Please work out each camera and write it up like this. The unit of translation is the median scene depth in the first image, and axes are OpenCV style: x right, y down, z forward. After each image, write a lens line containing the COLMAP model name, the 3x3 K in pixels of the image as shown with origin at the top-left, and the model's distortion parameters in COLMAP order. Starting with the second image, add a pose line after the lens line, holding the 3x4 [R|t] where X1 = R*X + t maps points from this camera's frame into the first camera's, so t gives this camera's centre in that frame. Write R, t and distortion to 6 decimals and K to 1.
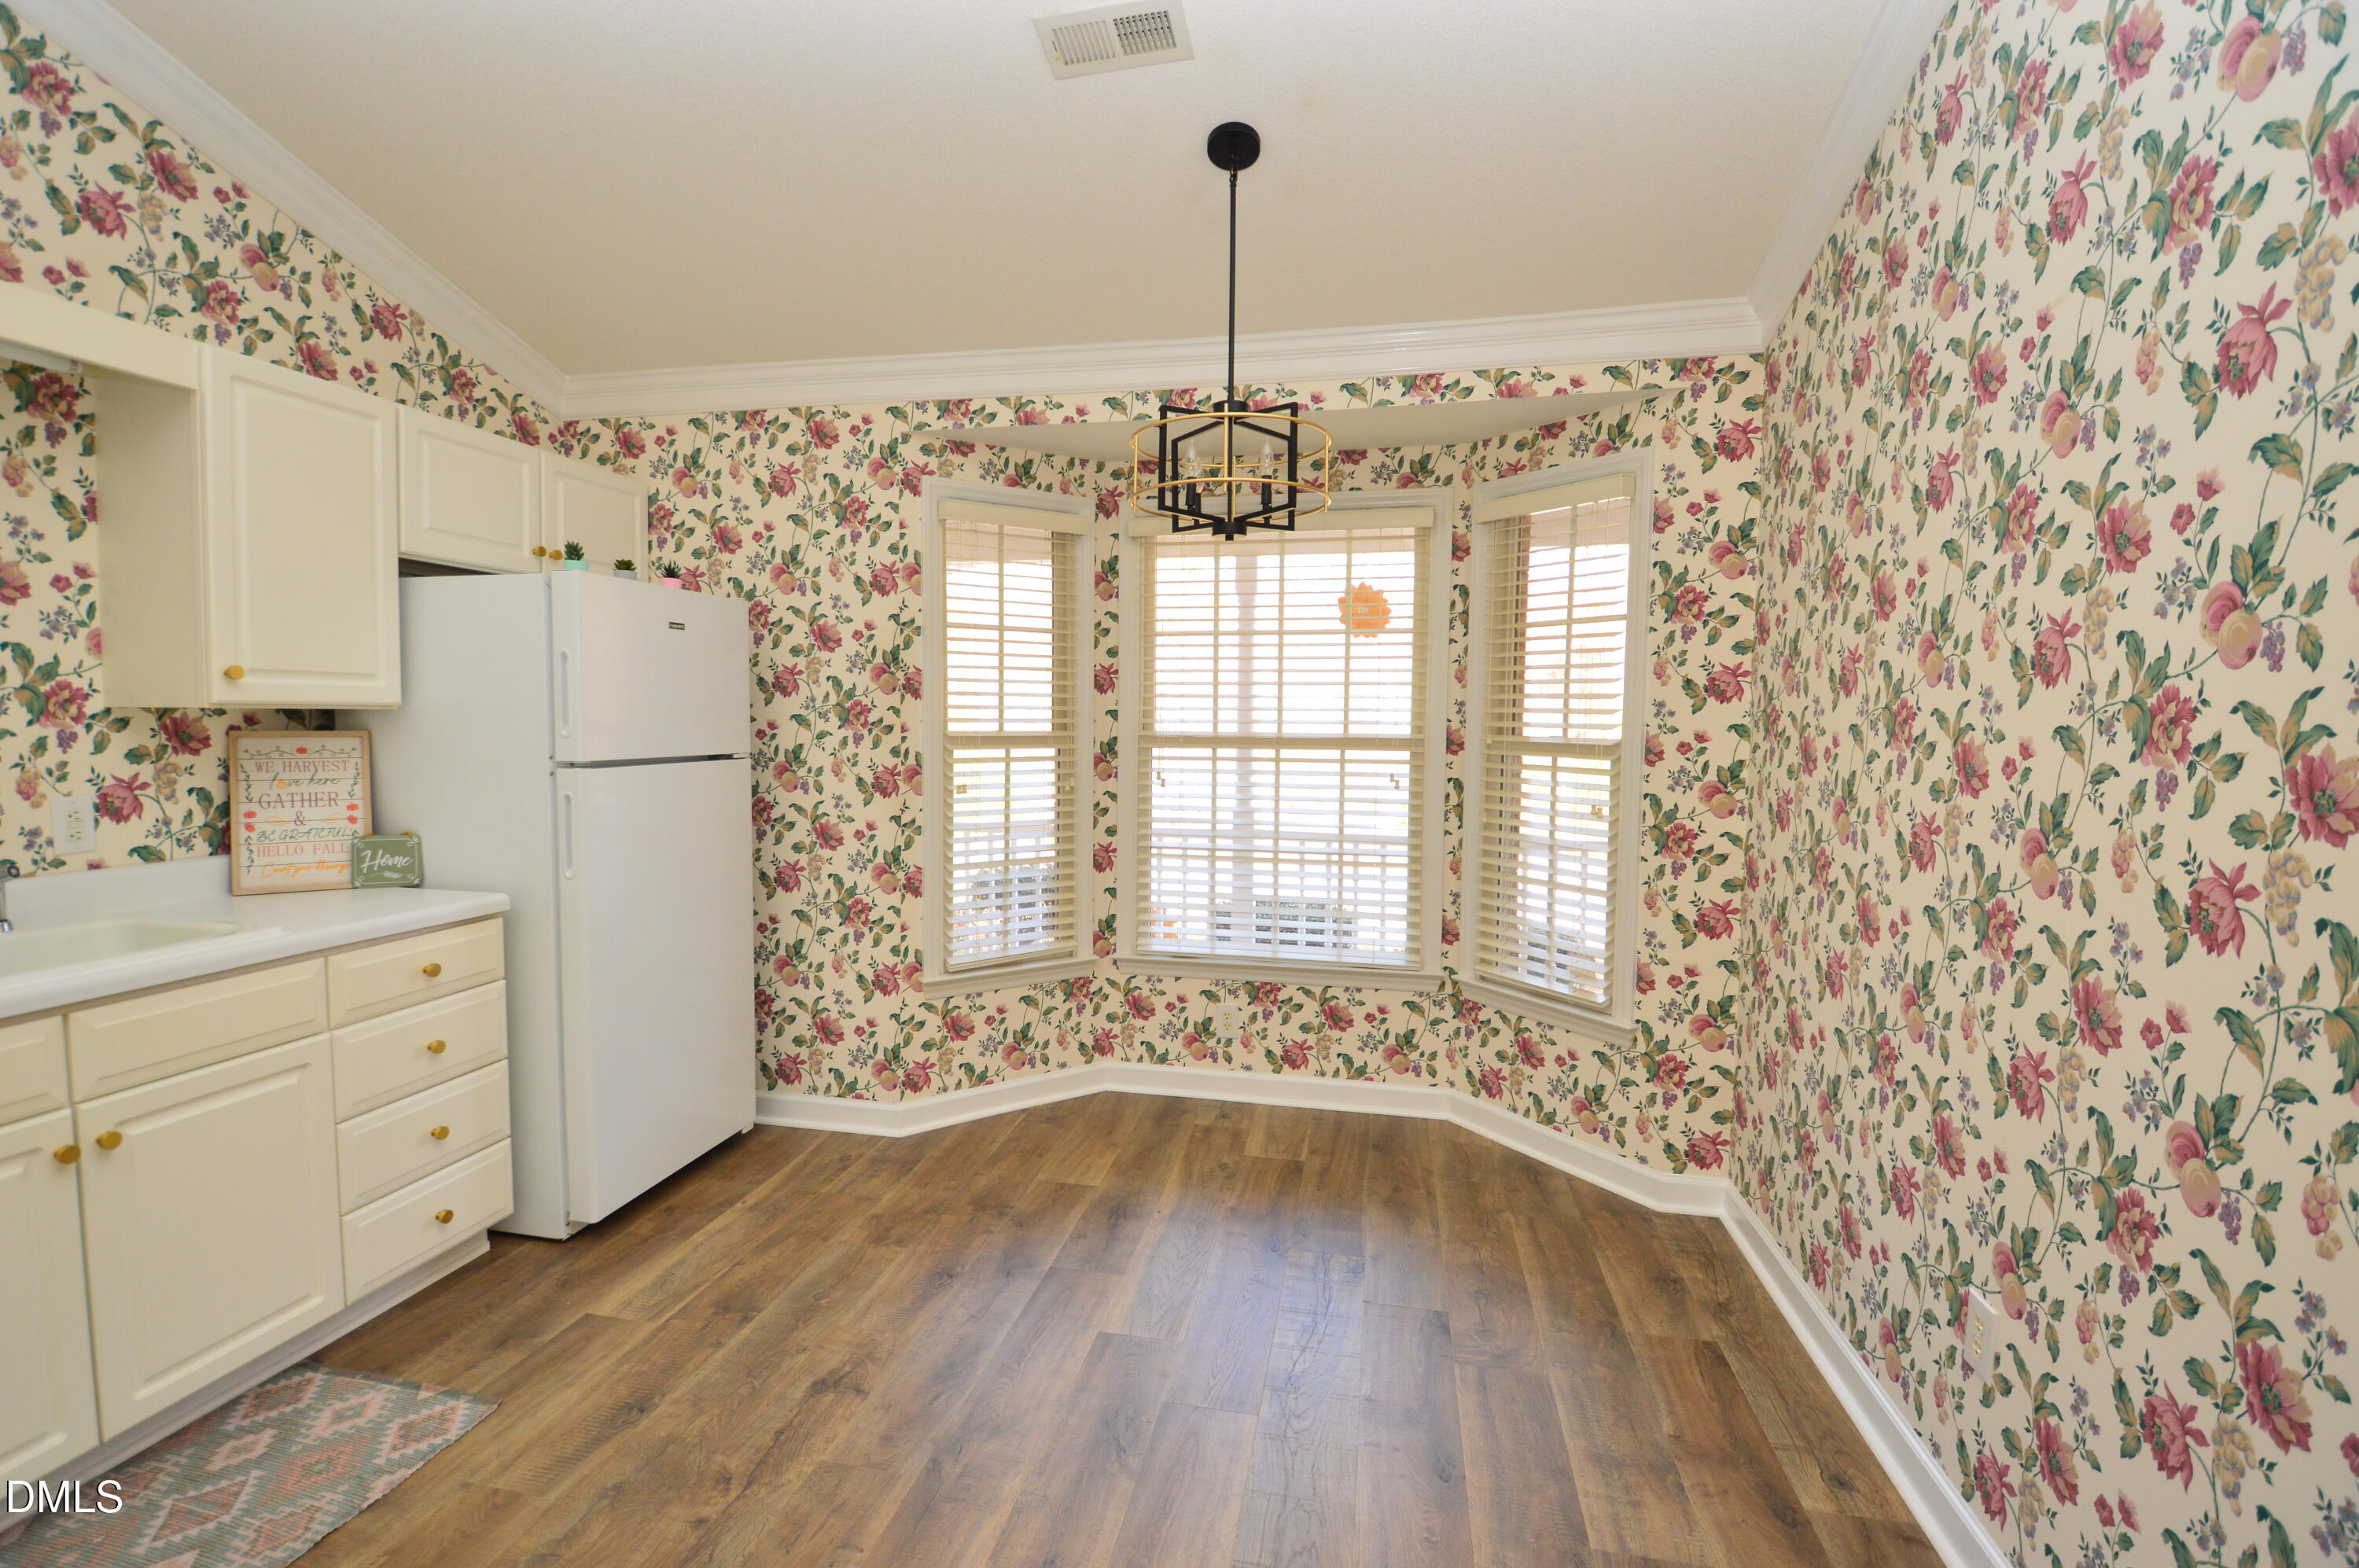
lens RADIAL K [[1059.8, 0, 1177.7], [0, 1059.8, 775.4], [0, 0, 1]] dist [-0.011424, -0.009438]
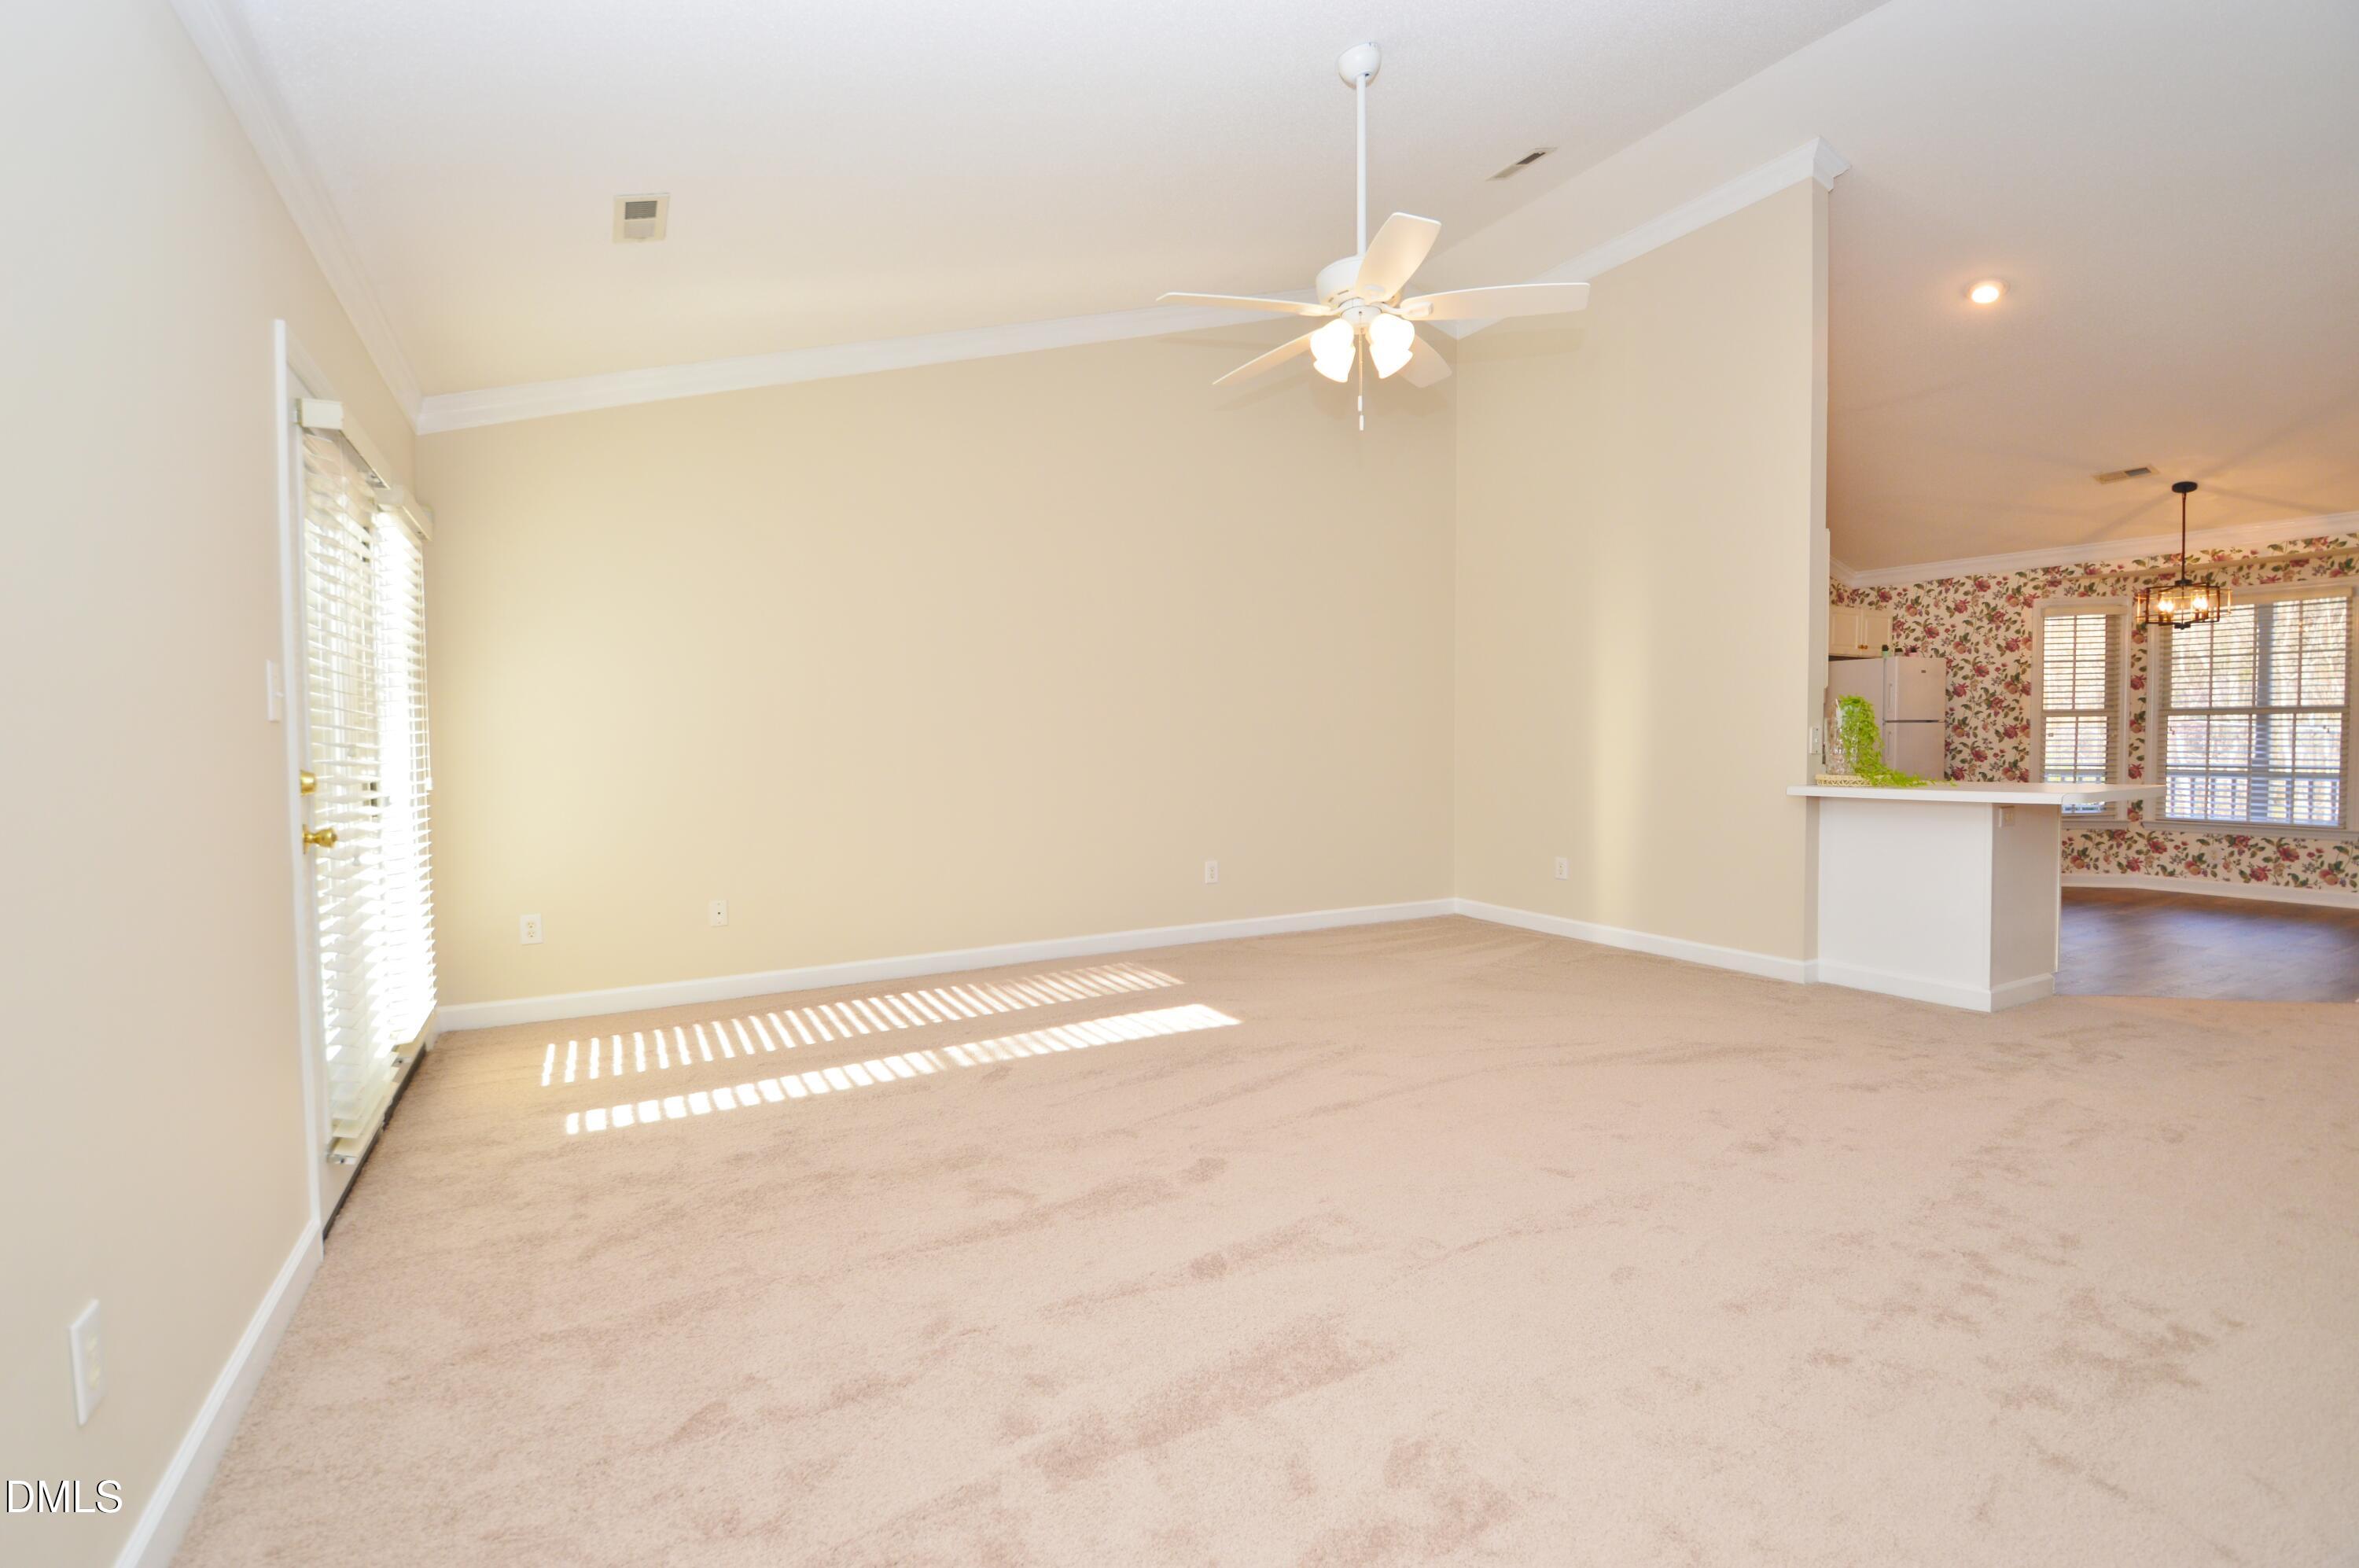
lens RADIAL K [[1059.8, 0, 1169.1], [0, 1059.8, 784.2], [0, 0, 1]] dist [-0.011424, -0.009438]
pose [[0.642721, 0.018302, -0.765881, 0.300473], [-0.028539, 0.999593, -0.000063, 0.174235], [0.765568, 0.021898, 0.642982, -1.893532]]
